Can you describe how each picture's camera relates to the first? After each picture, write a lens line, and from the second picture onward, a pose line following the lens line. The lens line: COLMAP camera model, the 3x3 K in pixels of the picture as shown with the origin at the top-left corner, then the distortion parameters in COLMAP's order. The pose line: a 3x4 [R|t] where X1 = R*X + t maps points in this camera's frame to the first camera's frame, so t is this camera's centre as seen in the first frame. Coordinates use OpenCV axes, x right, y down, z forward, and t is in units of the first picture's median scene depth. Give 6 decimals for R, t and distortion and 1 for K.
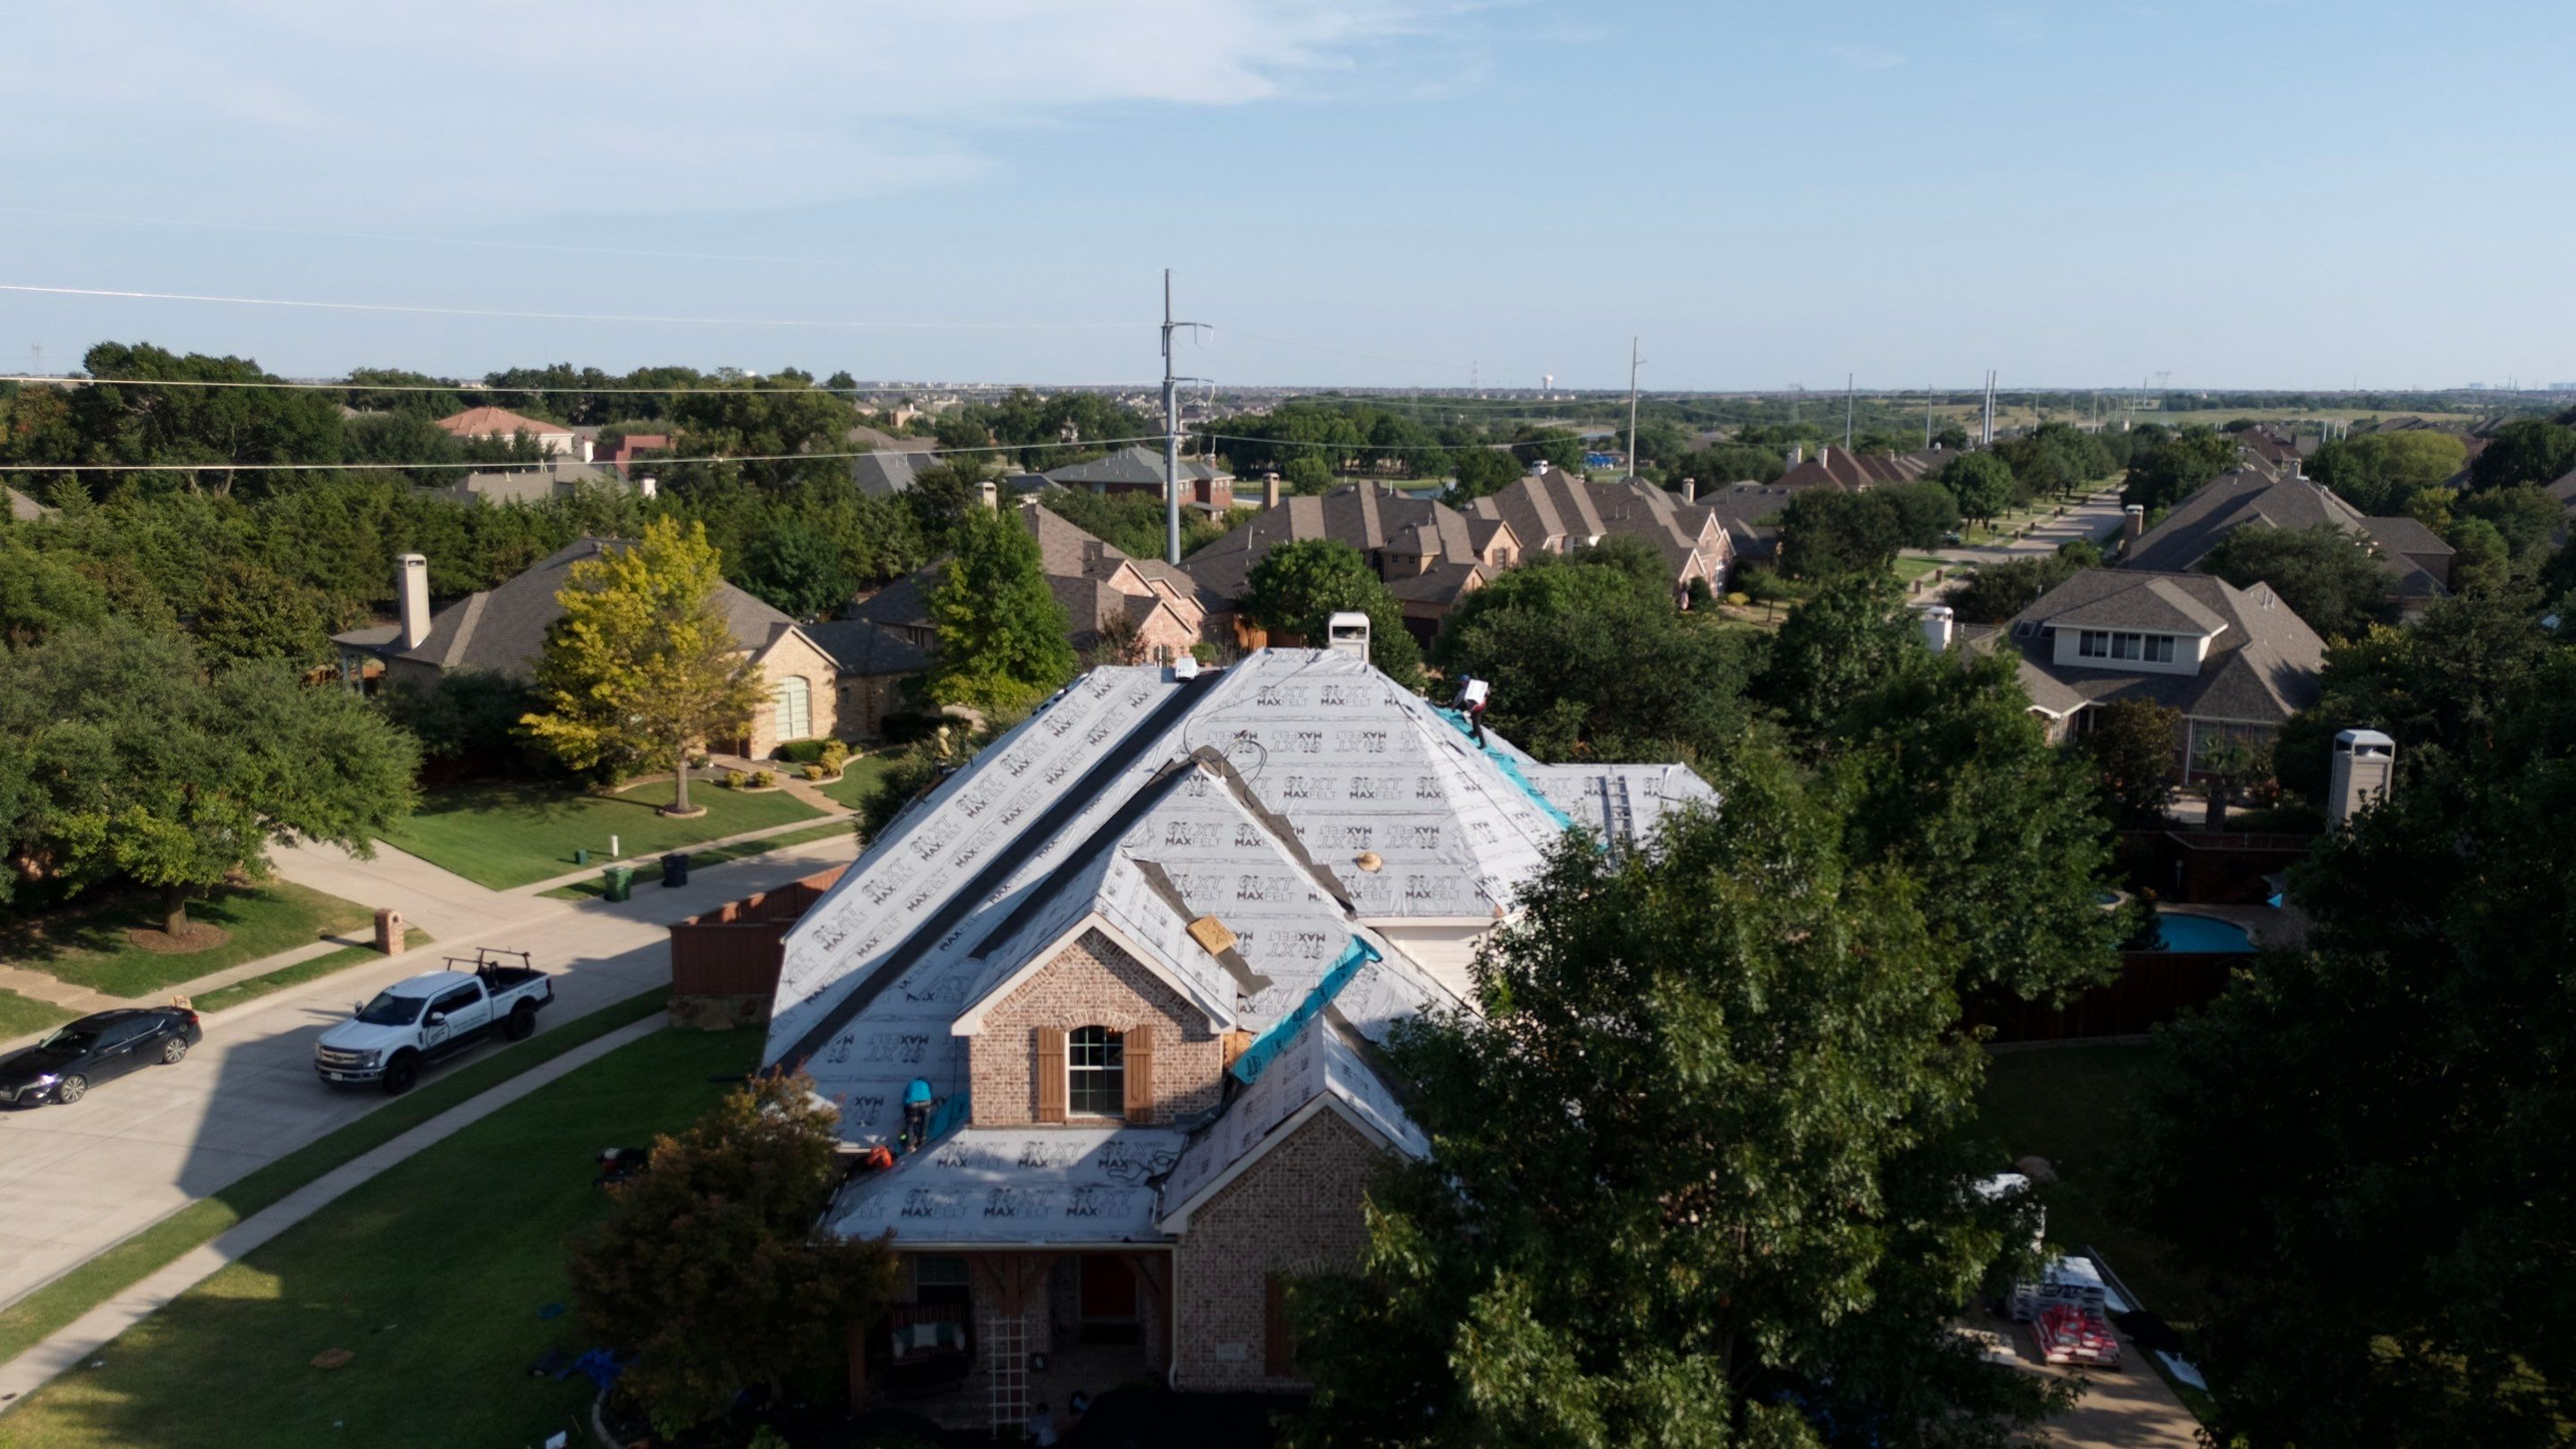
lens RADIAL K [[1870.4, 0, 1280.5], [0, 1870.4, 720.9], [0, 0, 1]] dist [0.052116, -0.042139]
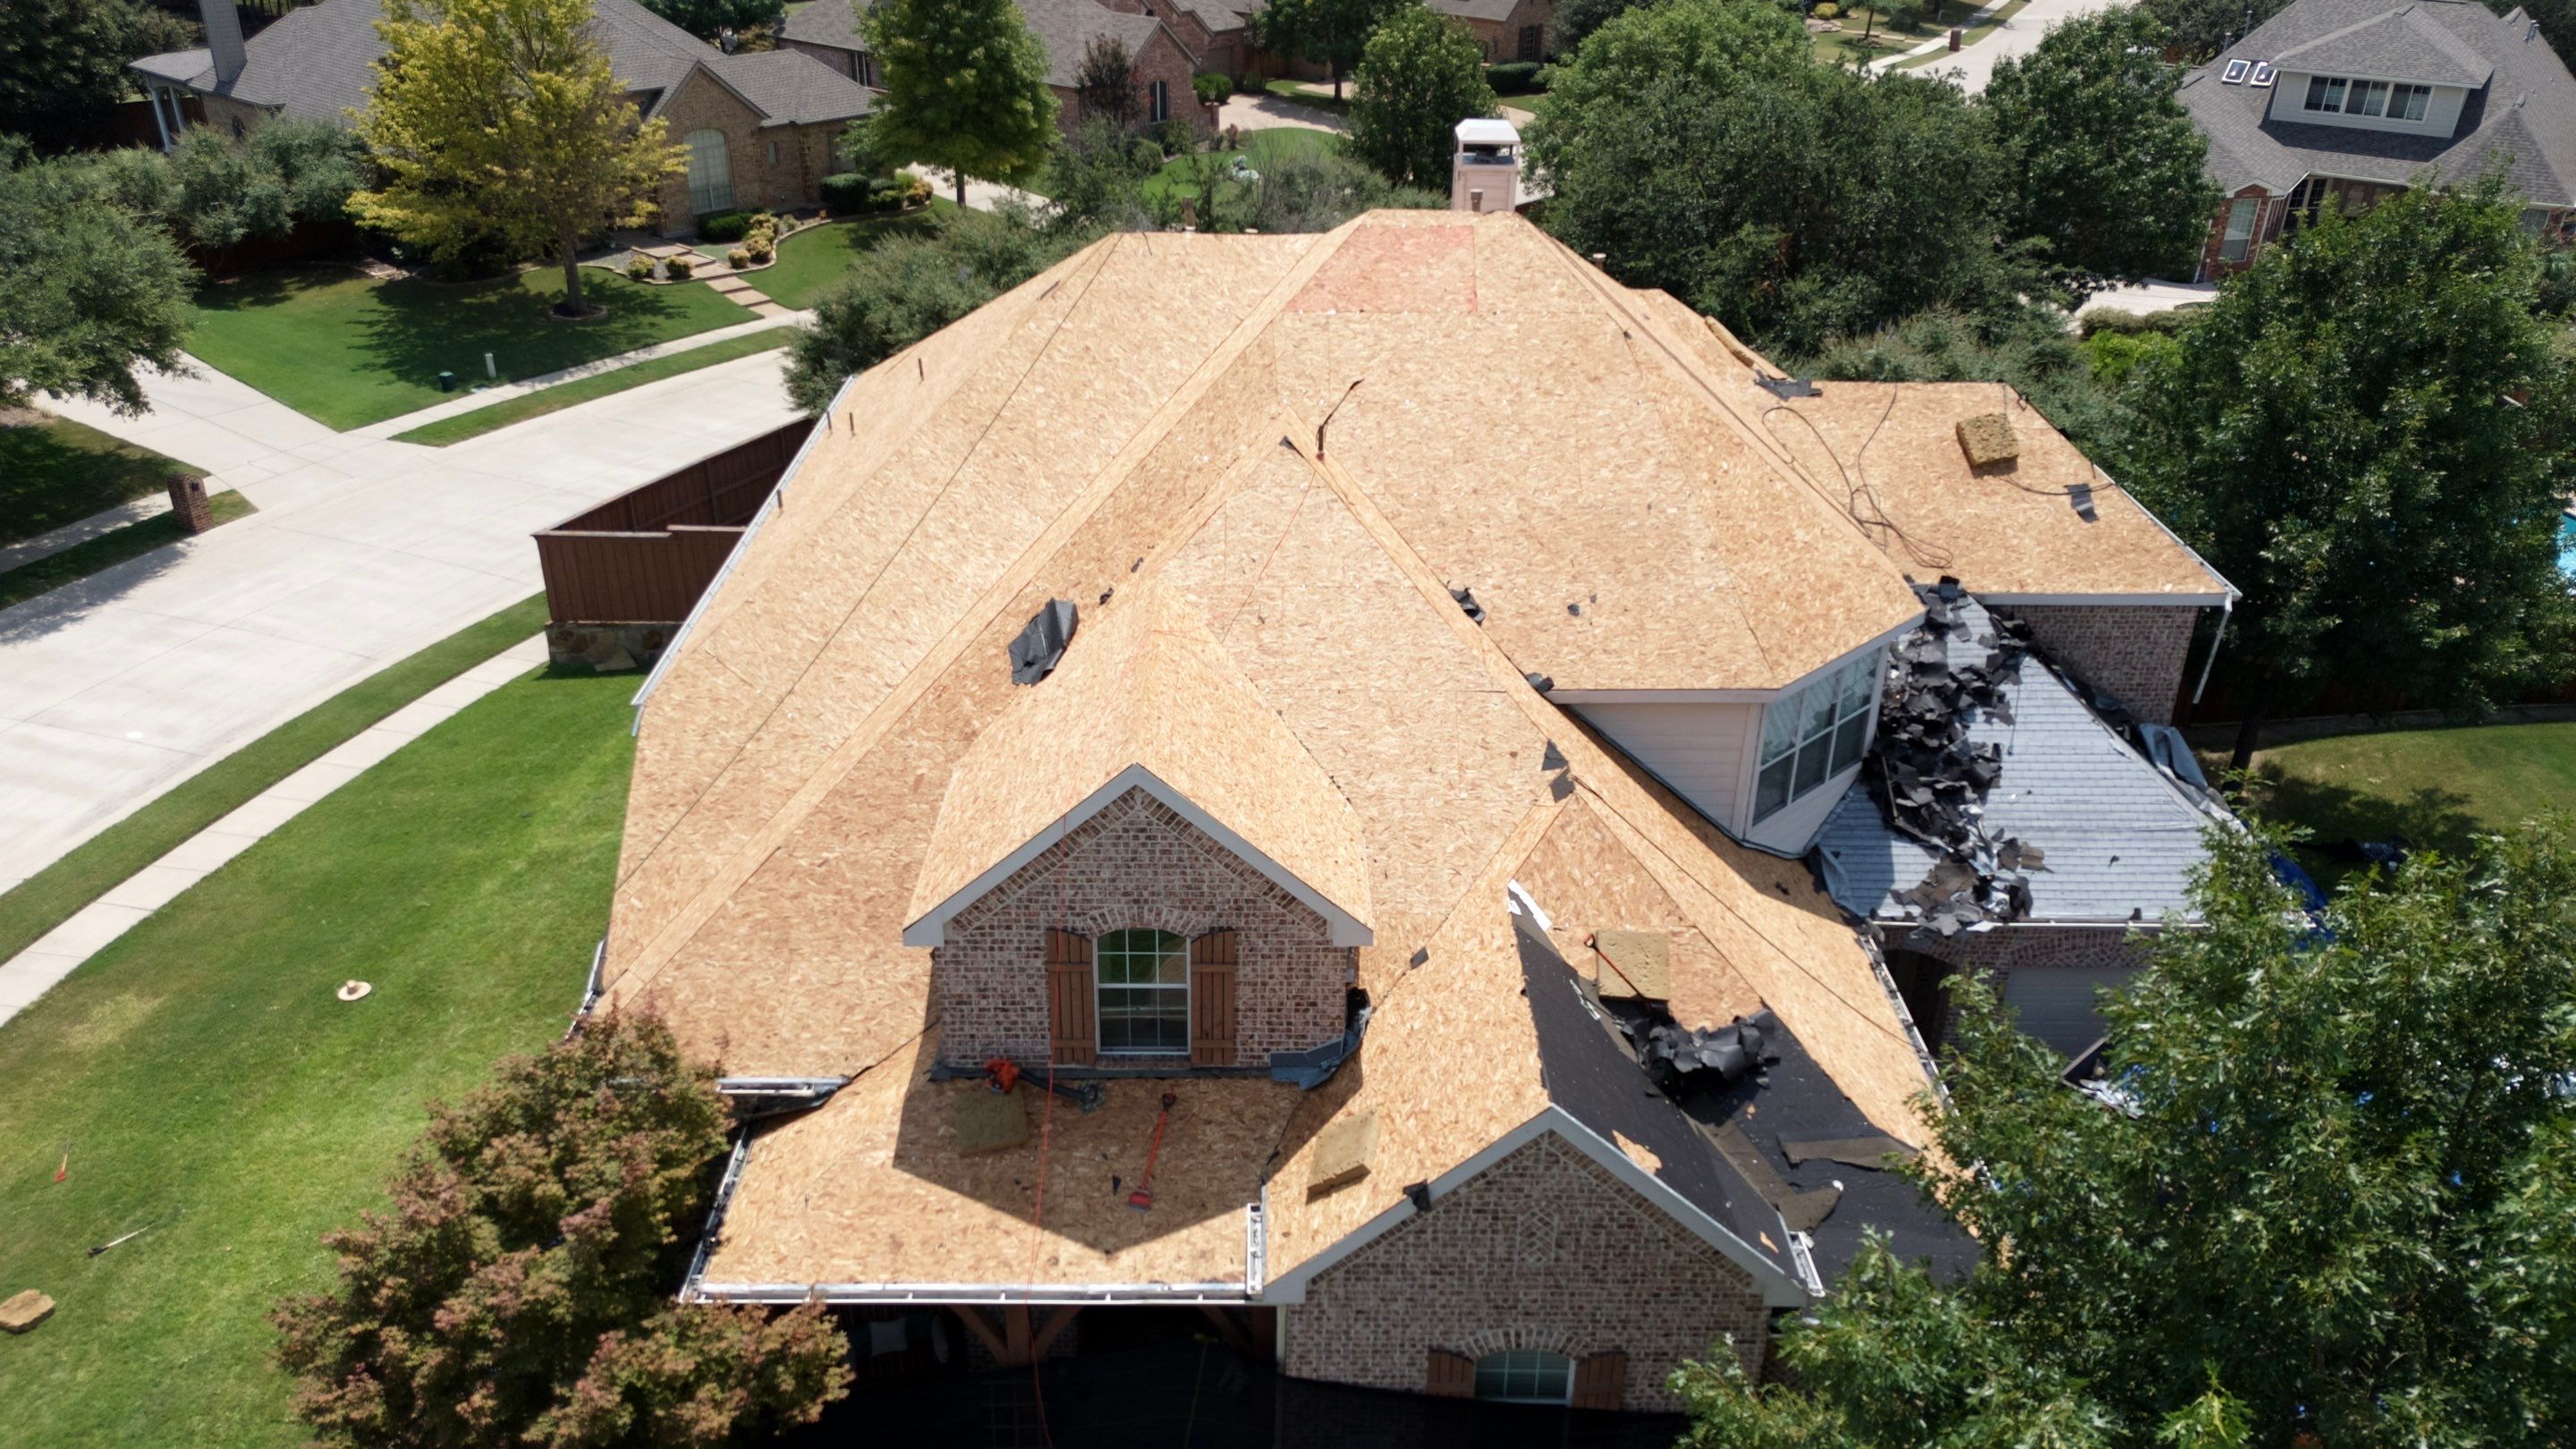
lens RADIAL K [[1870.4, 0, 1281.7], [0, 1870.4, 723.5], [0, 0, 1]] dist [0.052116, -0.042139]
pose [[0.999938, 0.005397, 0.009699, -0.028832], [-0.008098, 0.952305, 0.305039, -0.040671], [-0.007590, -0.305099, 0.952291, 0.215752]]
